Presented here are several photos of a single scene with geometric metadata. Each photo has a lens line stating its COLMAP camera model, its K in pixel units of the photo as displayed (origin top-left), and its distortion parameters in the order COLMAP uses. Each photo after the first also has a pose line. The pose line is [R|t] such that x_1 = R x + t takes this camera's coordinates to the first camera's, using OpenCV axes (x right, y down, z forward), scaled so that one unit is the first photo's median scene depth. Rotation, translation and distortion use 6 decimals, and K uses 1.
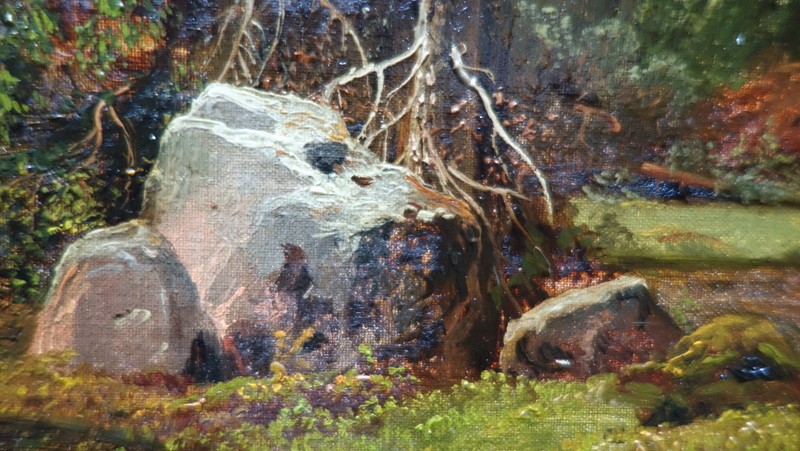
lens RADIAL K [[649.2, 0, 401.3], [0, 649.2, 224.0], [0, 0, 1]] dist [0.024873, -0.012993]
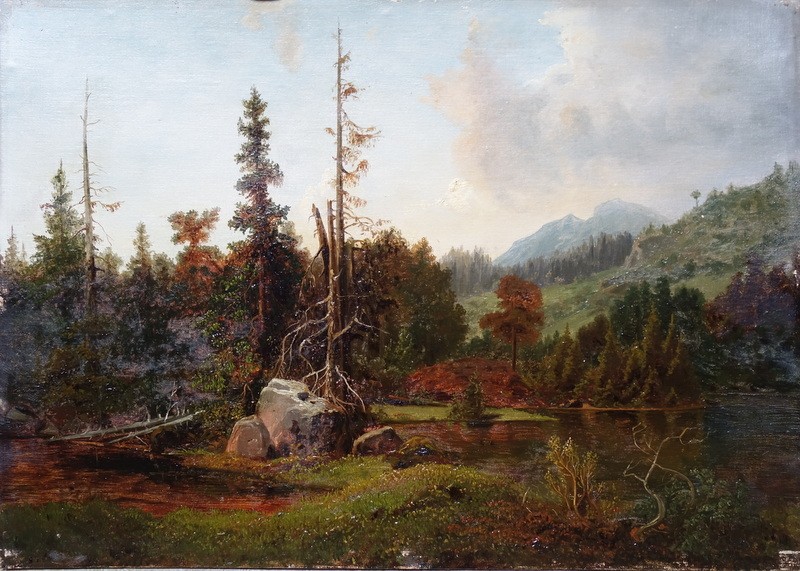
lens RADIAL K [[684.5, 0, 399.1], [0, 684.5, 285.5], [0, 0, 1]] dist [-0.006614, 0.004957]
pose [[0.998256, -0.036995, -0.045997, 0.635561], [0.030933, 0.991528, -0.126158, -0.219876], [0.050275, 0.124515, 0.990943, -2.940349]]
